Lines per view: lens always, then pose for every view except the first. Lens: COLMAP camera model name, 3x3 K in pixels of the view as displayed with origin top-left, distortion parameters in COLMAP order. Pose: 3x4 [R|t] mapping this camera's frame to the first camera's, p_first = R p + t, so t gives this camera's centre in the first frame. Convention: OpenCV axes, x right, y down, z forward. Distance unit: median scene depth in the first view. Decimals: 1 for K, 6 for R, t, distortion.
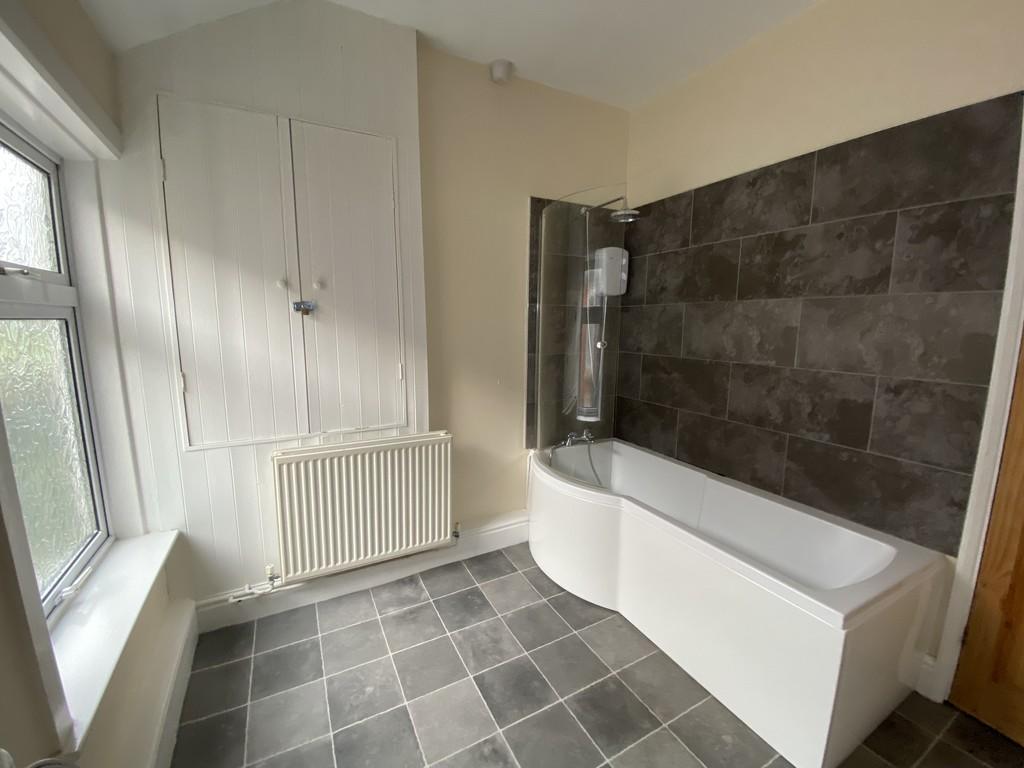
lens RADIAL K [[413.6, 0, 510.1], [0, 413.6, 384.1], [0, 0, 1]] dist [0.012328, -0.017389]
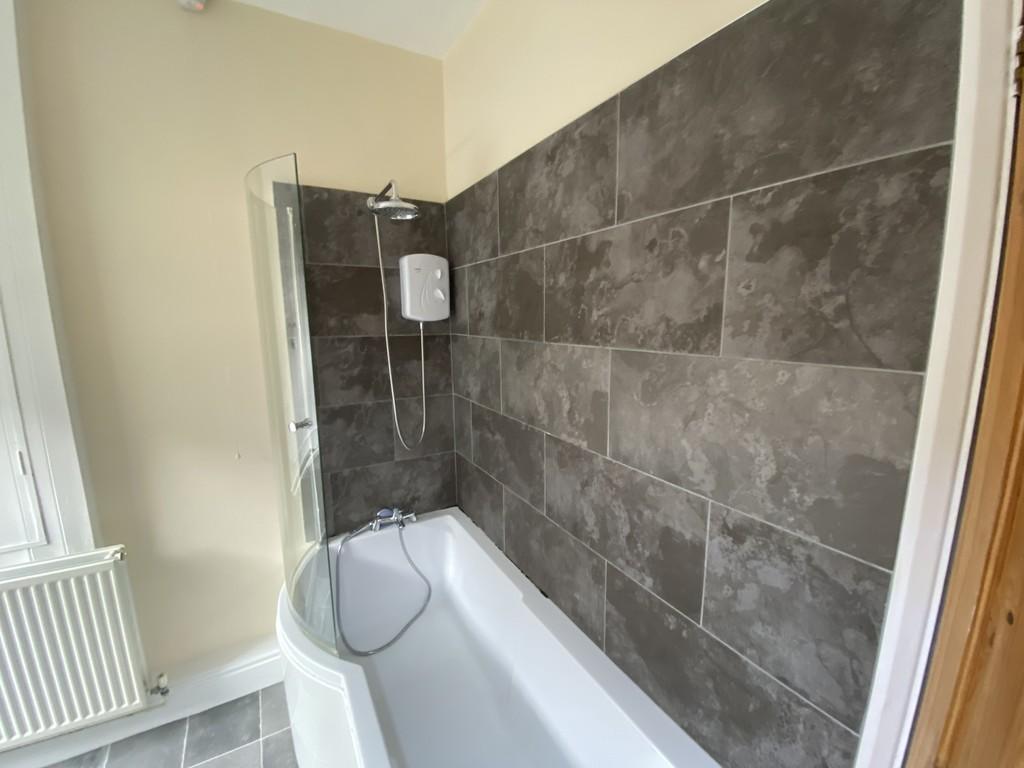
lens RADIAL K [[409.8, 0, 512.0], [0, 409.8, 384.0], [0, 0, 1]] dist [0.043799, -0.038470]
pose [[0.998822, -0.022884, 0.042794, 0.530204], [0.022166, 0.999606, 0.017196, -0.167062], [-0.043171, -0.016227, 0.998936, 0.402635]]
